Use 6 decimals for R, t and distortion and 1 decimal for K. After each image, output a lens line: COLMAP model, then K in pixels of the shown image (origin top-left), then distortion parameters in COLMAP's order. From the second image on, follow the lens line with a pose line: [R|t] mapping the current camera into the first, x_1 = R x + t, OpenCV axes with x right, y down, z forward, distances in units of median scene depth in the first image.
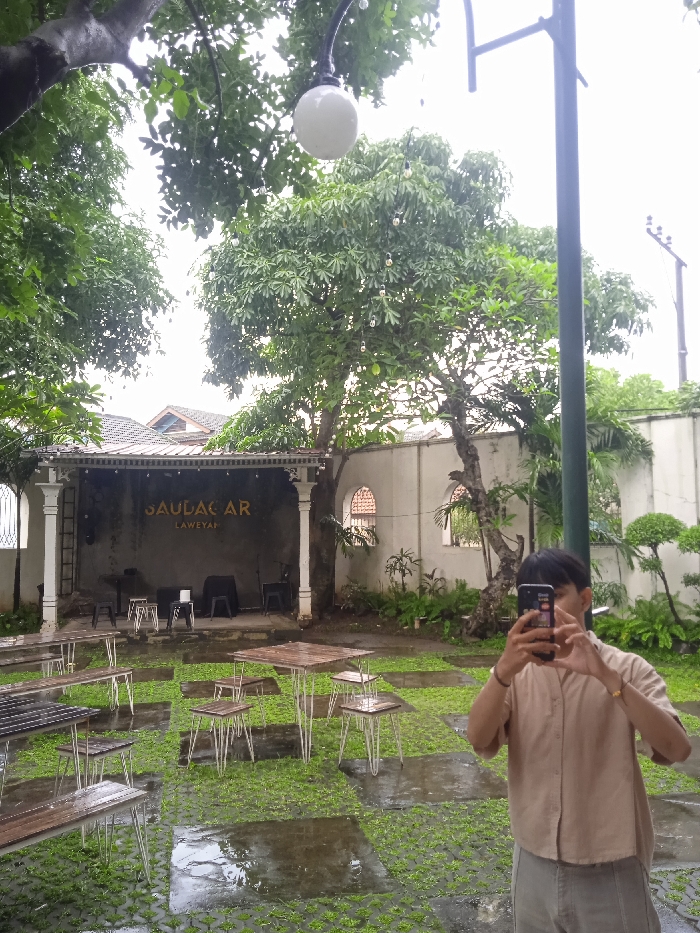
lens RADIAL K [[773.3, 0, 347.4], [0, 773.3, 462.0], [0, 0, 1]] dist [0.040628, -0.055436]
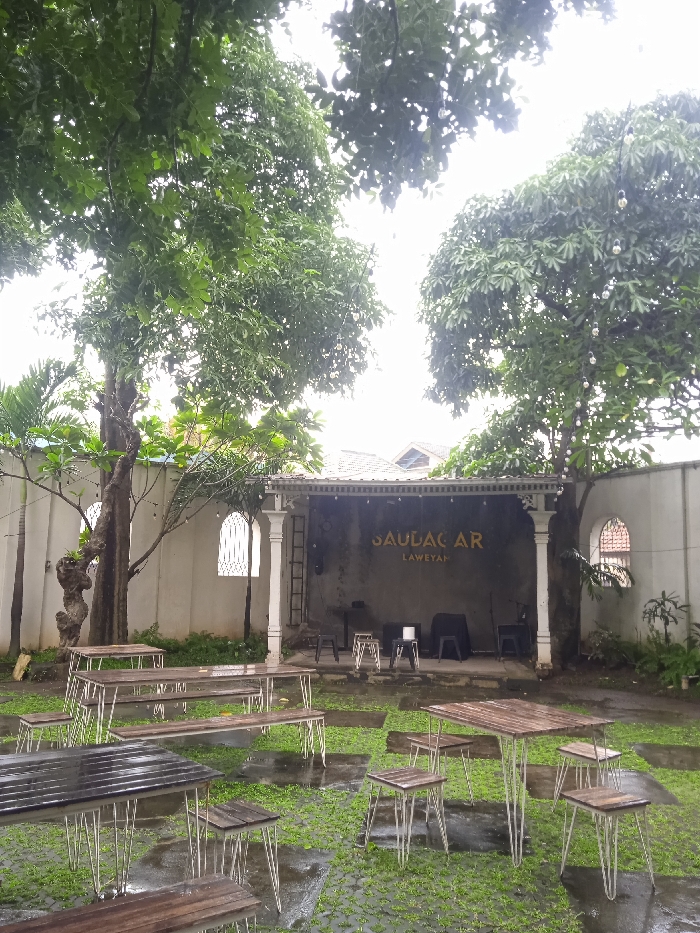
lens RADIAL K [[773.3, 0, 342.1], [0, 773.3, 466.8], [0, 0, 1]] dist [0.040628, -0.055436]
pose [[0.946528, -0.015910, -0.322230, 0.016871], [0.001659, 0.999010, -0.044455, 0.016449], [0.322618, 0.041543, 0.945617, 0.100328]]
